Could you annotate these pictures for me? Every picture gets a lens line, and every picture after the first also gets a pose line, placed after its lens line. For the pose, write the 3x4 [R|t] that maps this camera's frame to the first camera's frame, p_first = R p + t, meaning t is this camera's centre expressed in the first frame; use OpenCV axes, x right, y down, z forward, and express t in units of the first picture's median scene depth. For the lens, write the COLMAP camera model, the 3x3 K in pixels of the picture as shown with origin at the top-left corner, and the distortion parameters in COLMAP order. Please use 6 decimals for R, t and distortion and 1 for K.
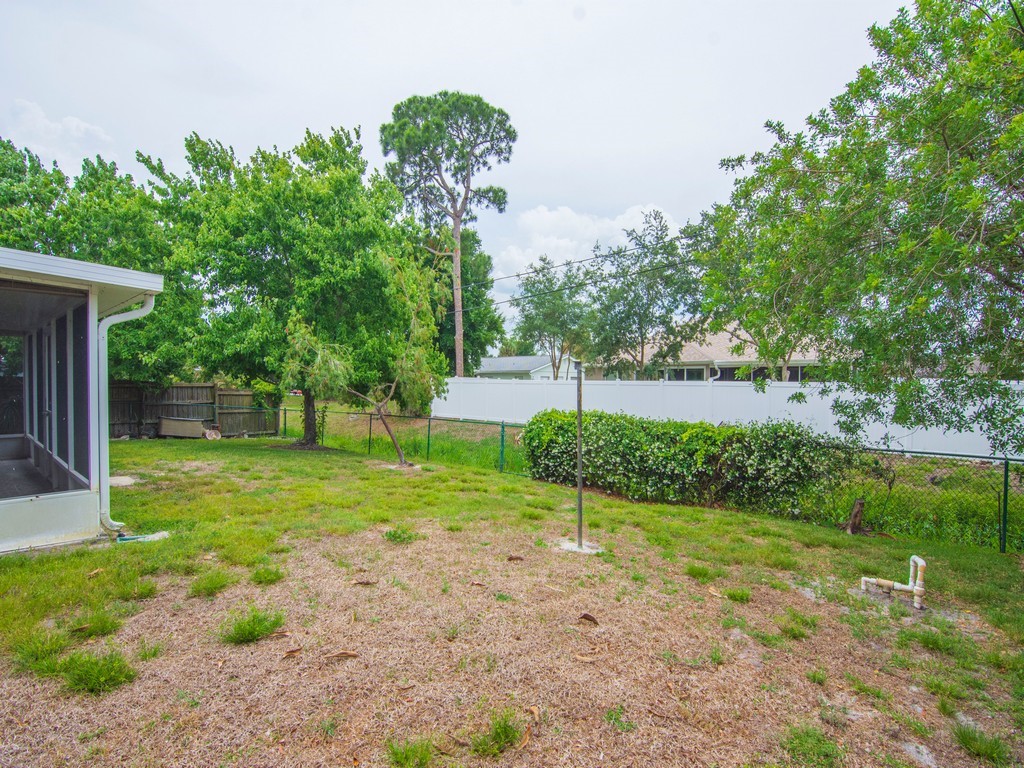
lens RADIAL K [[497.7, 0, 514.1], [0, 497.7, 387.6], [0, 0, 1]] dist [-0.002042, -0.013140]
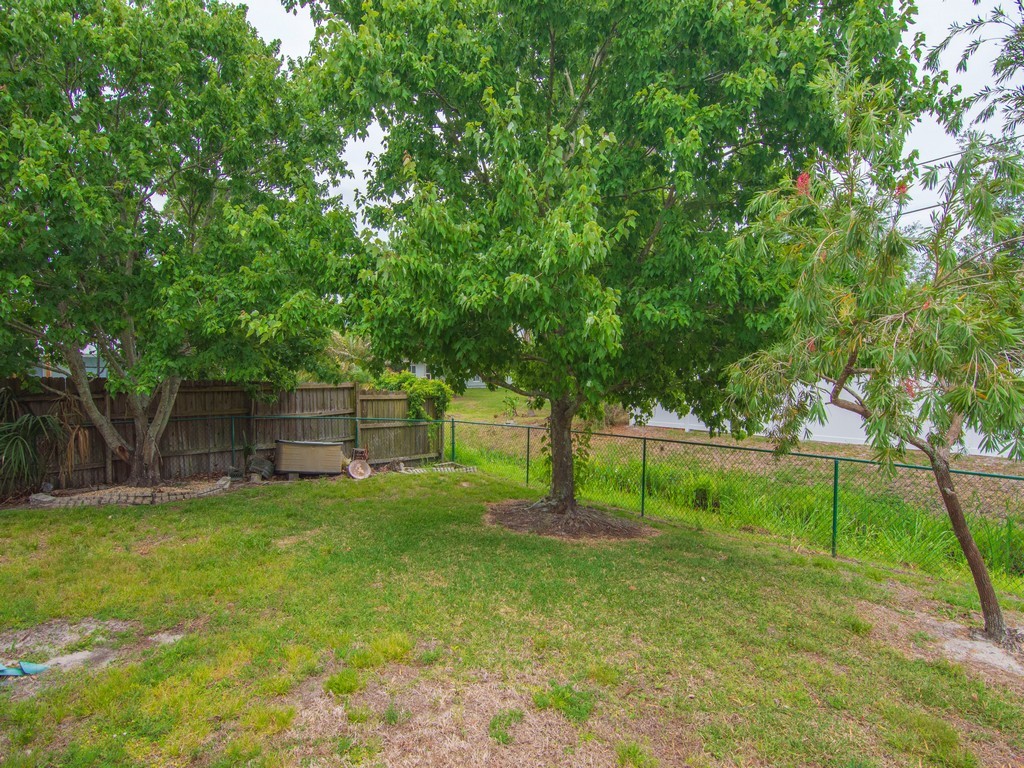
lens RADIAL K [[489.1, 0, 507.0], [0, 489.1, 389.9], [0, 0, 1]] dist [0.000391, -0.012498]
pose [[0.986951, -0.009652, -0.160729, -0.326942], [0.013342, 0.999671, 0.021893, -0.010568], [0.160465, -0.023751, 0.986756, 0.436621]]
